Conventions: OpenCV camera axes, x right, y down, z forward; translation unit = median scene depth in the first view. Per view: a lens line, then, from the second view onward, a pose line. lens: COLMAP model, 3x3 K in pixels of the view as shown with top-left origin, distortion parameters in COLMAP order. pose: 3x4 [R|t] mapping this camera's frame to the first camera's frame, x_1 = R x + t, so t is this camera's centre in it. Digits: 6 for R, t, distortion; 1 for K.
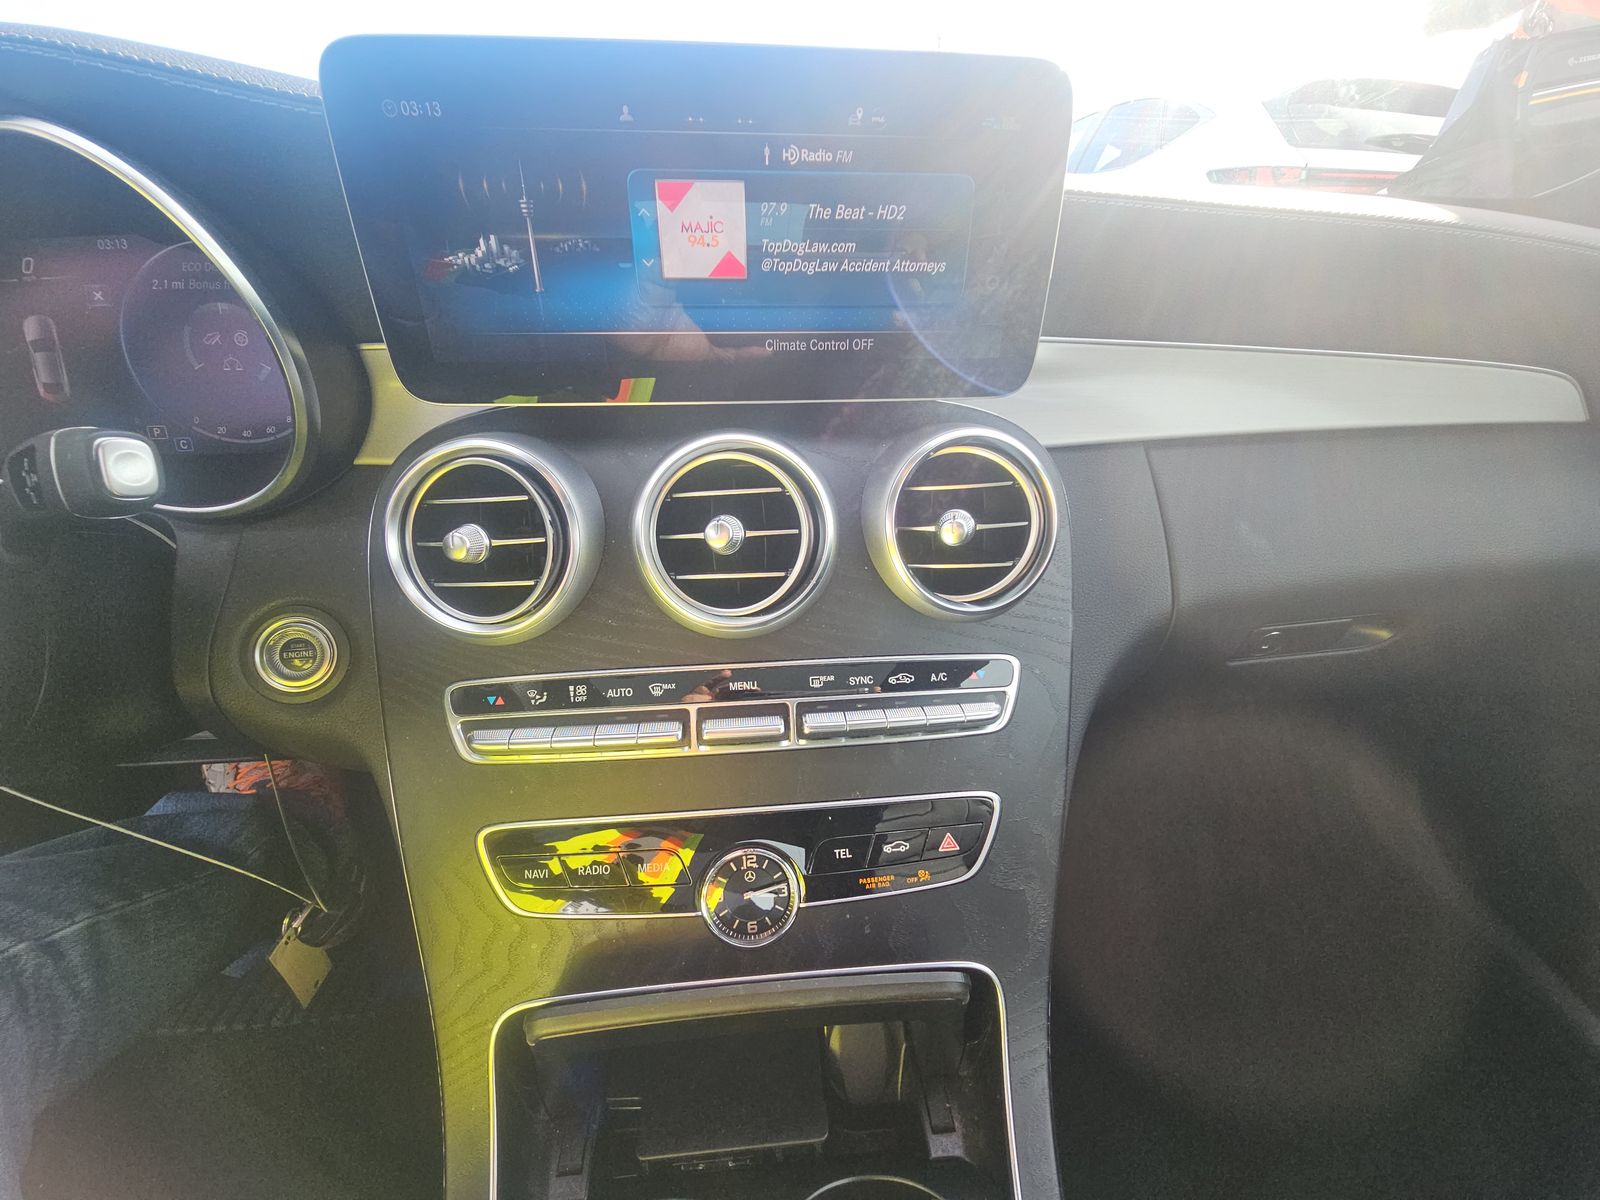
lens RADIAL K [[650.7, 0, 800.0], [0, 650.7, 600.0], [0, 0, 1]] dist [0.005810, -0.012226]
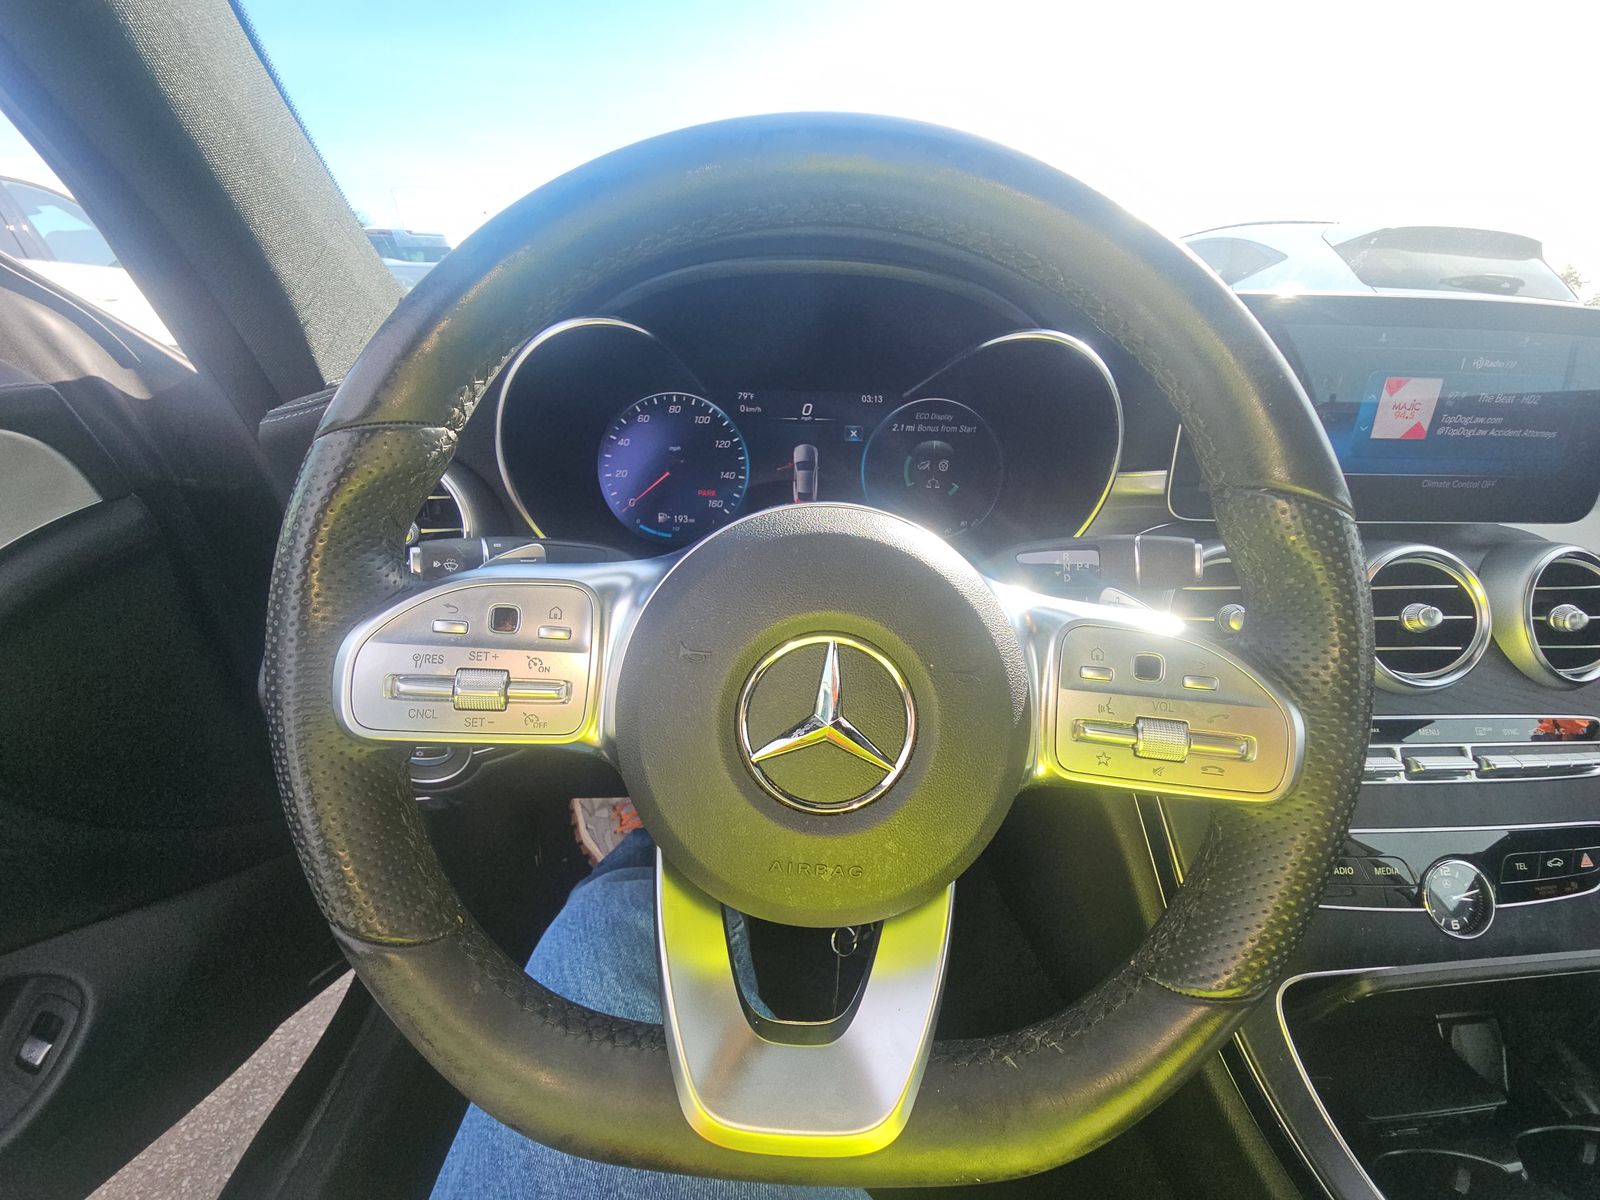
lens RADIAL K [[650.7, 0, 800.0], [0, 650.7, 600.0], [0, 0, 1]] dist [0.005810, -0.012226]
pose [[0.997856, 0.026685, -0.059763, -1.300474], [-0.034761, 0.989758, -0.138458, 0.093105], [0.055456, 0.140239, 0.988563, -0.406762]]
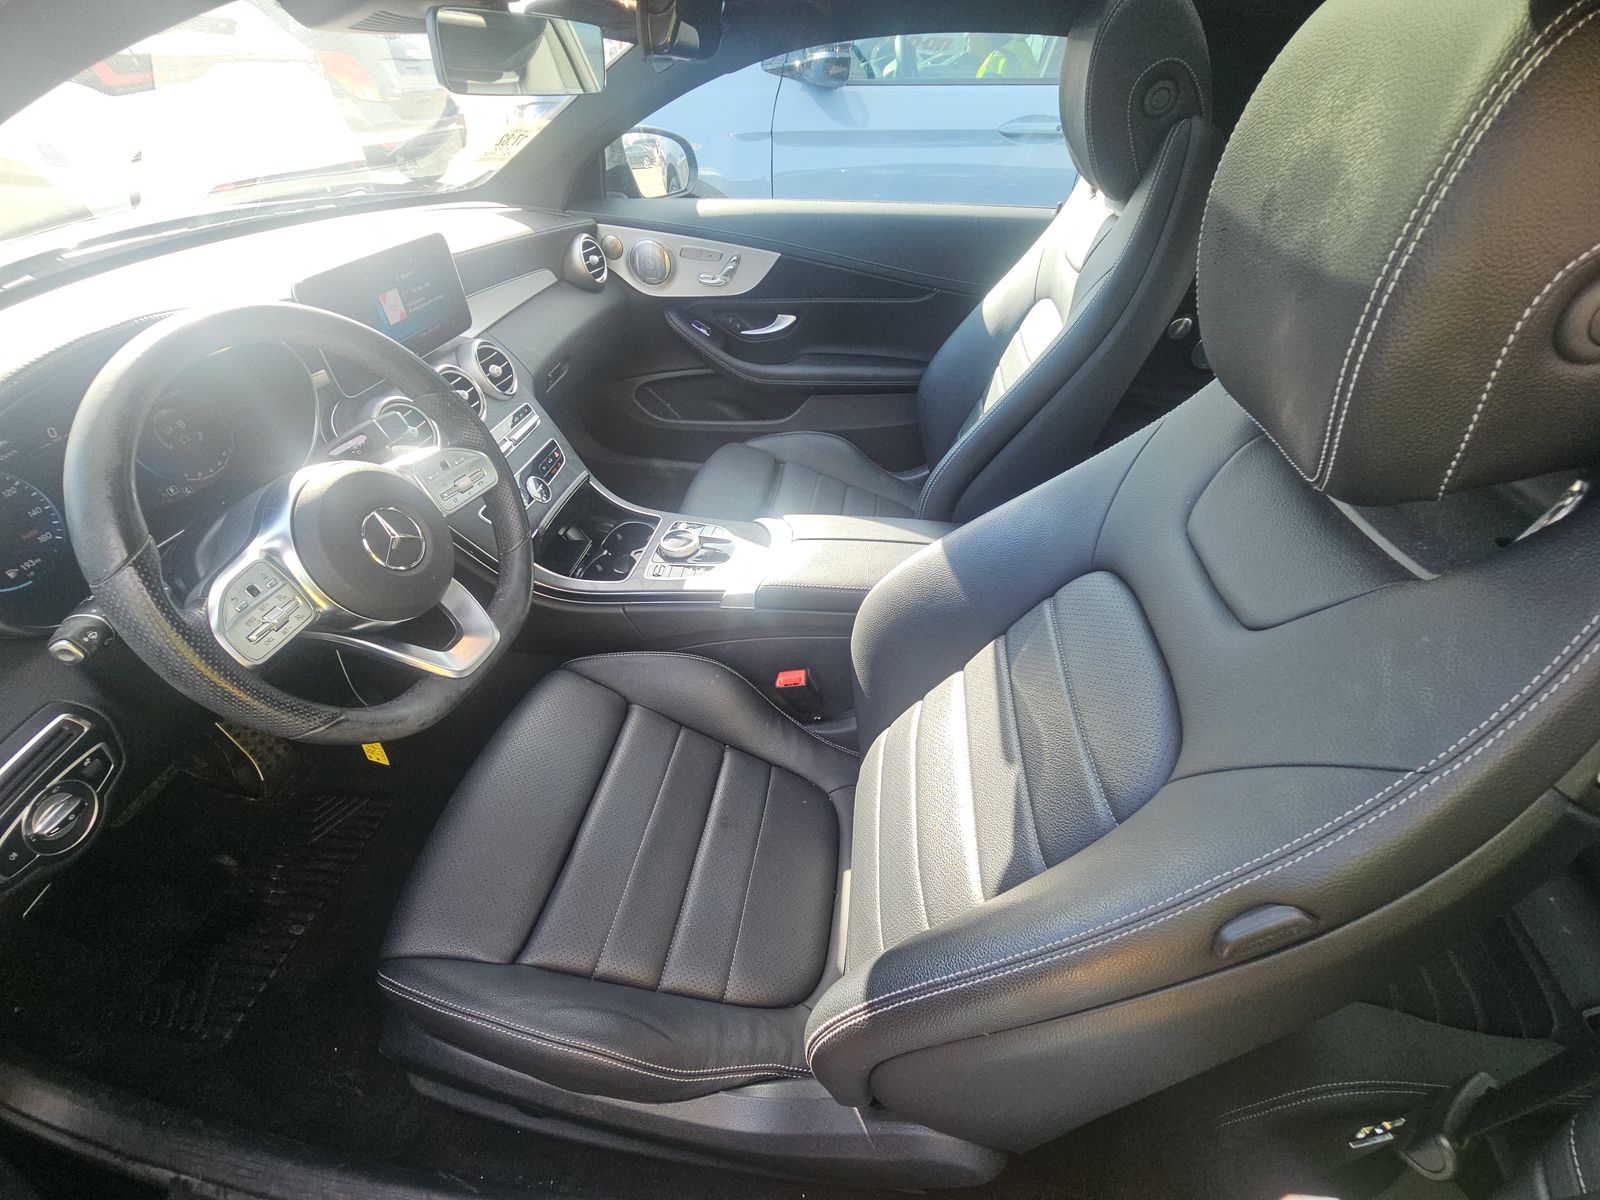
lens RADIAL K [[650.7, 0, 800.0], [0, 650.7, 600.0], [0, 0, 1]] dist [0.005810, -0.012226]
pose [[0.214031, -0.617484, 0.756905, -2.686454], [0.452027, 0.749513, 0.483634, -0.140103], [-0.865946, 0.238629, 0.439538, -1.521394]]
